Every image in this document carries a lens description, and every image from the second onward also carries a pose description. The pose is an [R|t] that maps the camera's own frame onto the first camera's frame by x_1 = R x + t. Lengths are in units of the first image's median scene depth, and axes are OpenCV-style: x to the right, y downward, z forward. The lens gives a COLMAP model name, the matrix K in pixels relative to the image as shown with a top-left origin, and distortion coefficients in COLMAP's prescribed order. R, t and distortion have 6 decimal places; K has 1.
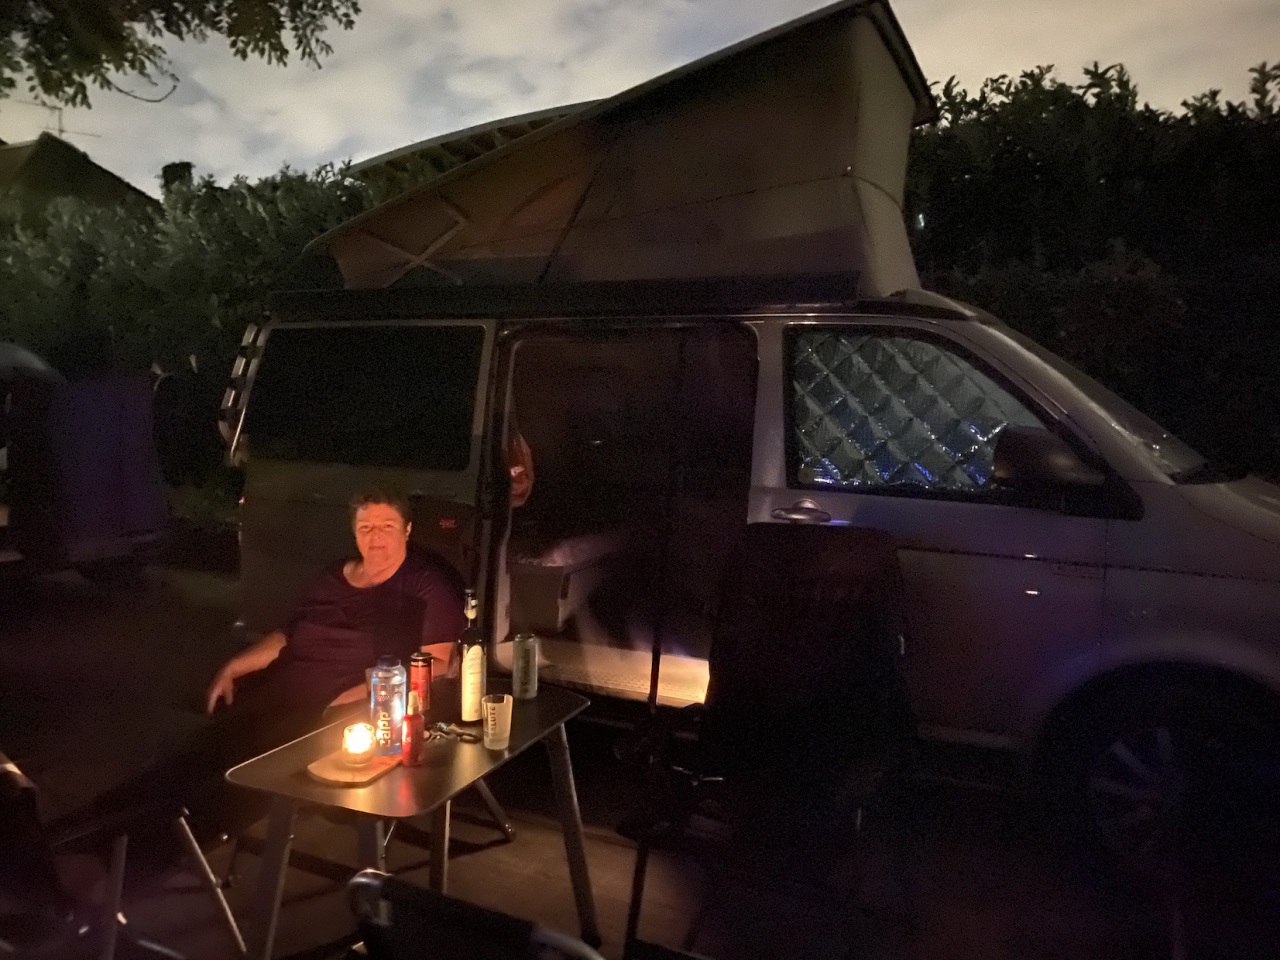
lens RADIAL K [[1002.0, 0, 679.2], [0, 1002.0, 485.5], [0, 0, 1]] dist [-0.000947, -0.001604]
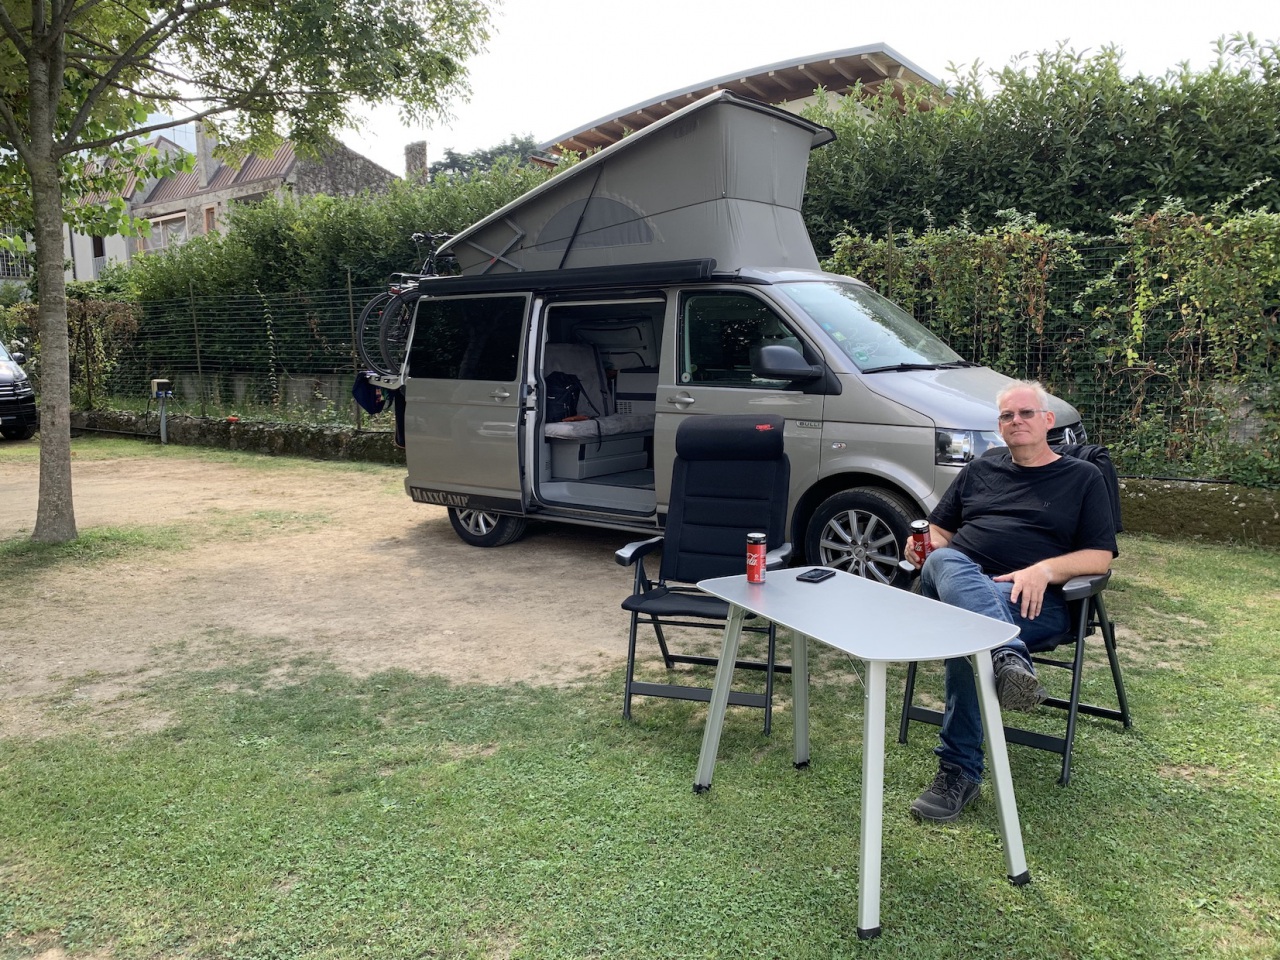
lens RADIAL K [[1004.5, 0, 640.0], [0, 1004.5, 480.0], [0, 0, 1]] dist [0.138196, -0.225639]
pose [[0.966240, 0.009835, -0.257456, 0.355439], [0.000935, 0.999131, 0.041679, 0.068084], [0.257642, -0.040513, 0.965391, -0.510717]]
